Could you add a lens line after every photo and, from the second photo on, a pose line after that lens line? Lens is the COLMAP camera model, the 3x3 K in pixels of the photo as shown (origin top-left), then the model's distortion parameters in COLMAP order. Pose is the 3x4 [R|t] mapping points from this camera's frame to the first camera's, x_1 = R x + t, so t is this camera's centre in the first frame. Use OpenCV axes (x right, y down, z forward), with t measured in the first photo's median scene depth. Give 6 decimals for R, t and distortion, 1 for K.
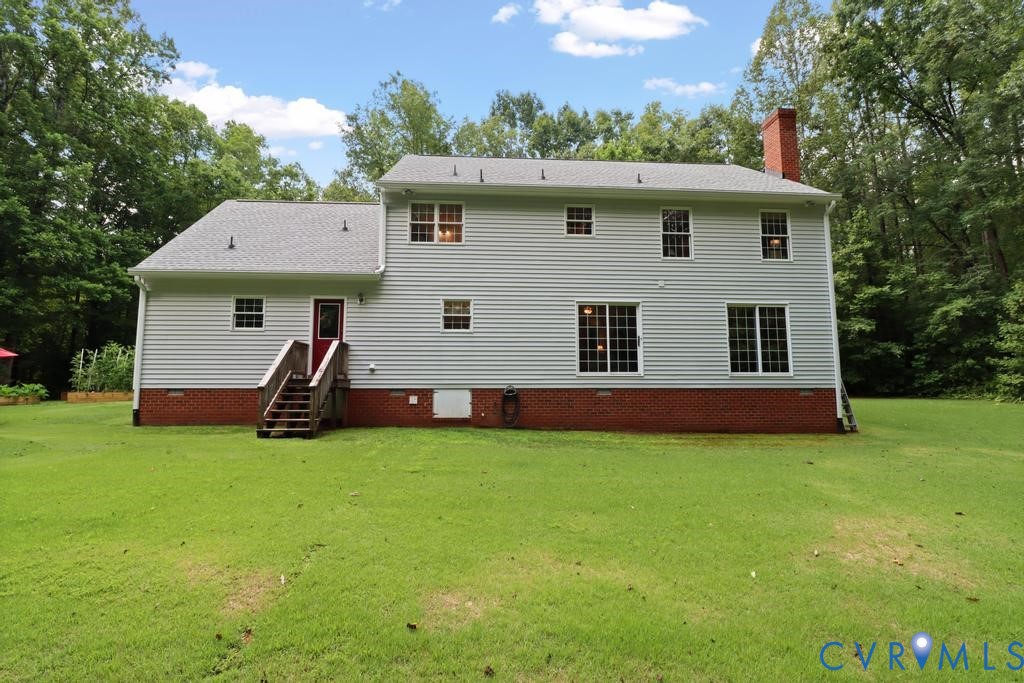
lens RADIAL K [[506.6, 0, 512.0], [0, 506.6, 341.5], [0, 0, 1]] dist [-0.002268, -0.000130]
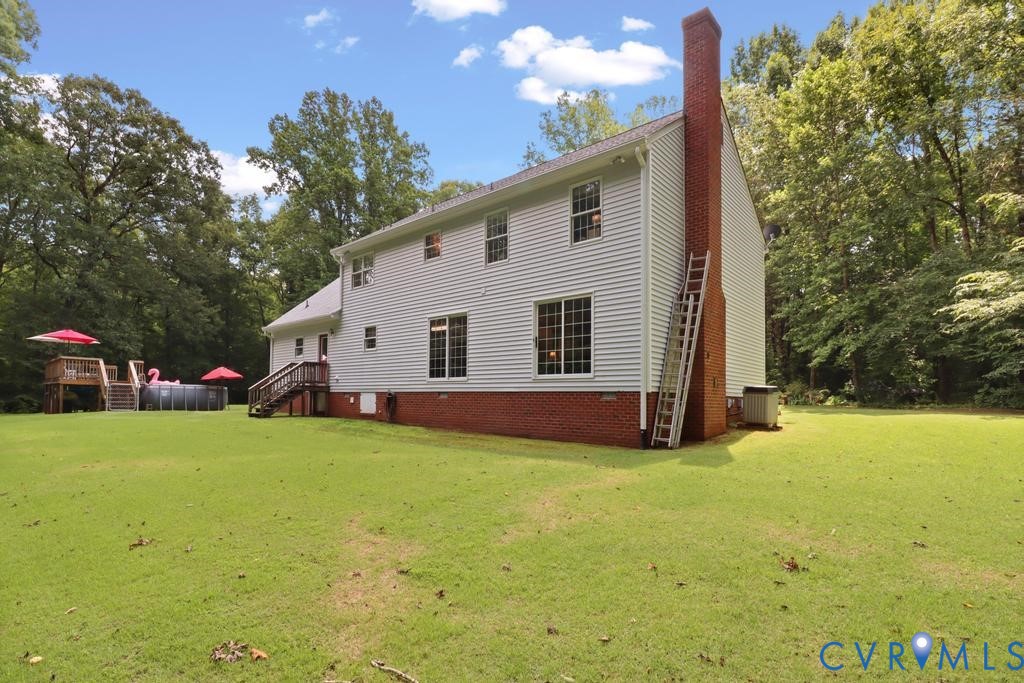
lens RADIAL K [[488.8, 0, 507.5], [0, 488.8, 378.4], [0, 0, 1]] dist [-0.001303, -0.000075]
pose [[0.703903, -0.018513, -0.710054, 1.055297], [0.074641, 0.996053, 0.048025, 0.019780], [0.706363, -0.086804, 0.702507, 0.327065]]
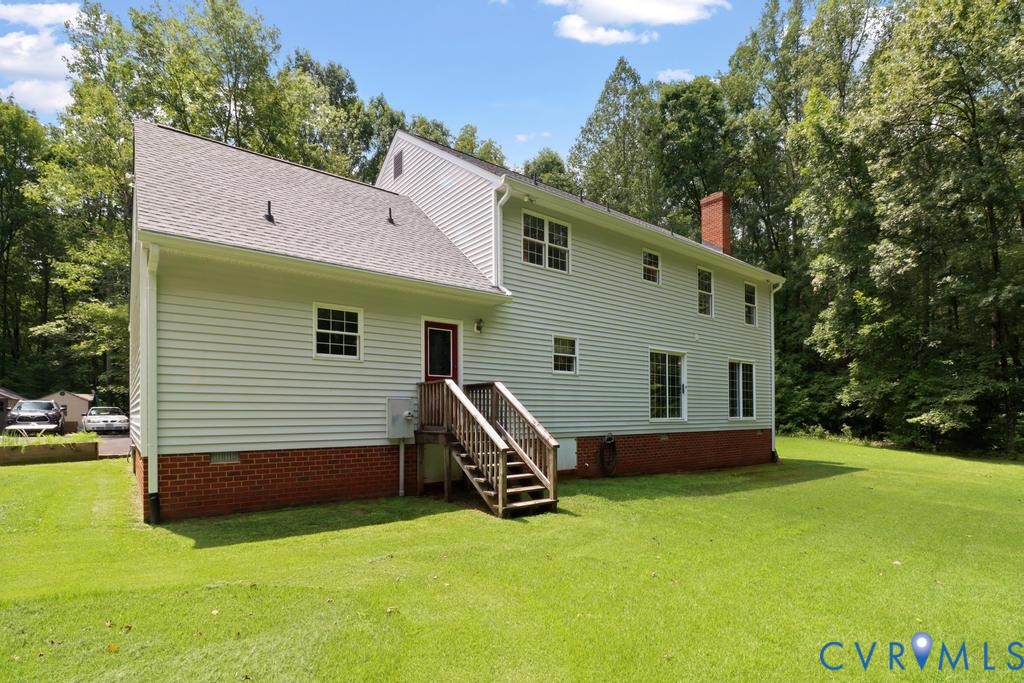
lens RADIAL K [[498.0, 0, 510.0], [0, 498.0, 414.5], [0, 0, 1]] dist [0.001913, 0.000177]
pose [[0.830947, -0.001861, 0.556349, -0.663599], [-0.052246, 0.995314, 0.081363, -0.014134], [-0.553893, -0.096675, 0.826956, 0.315592]]
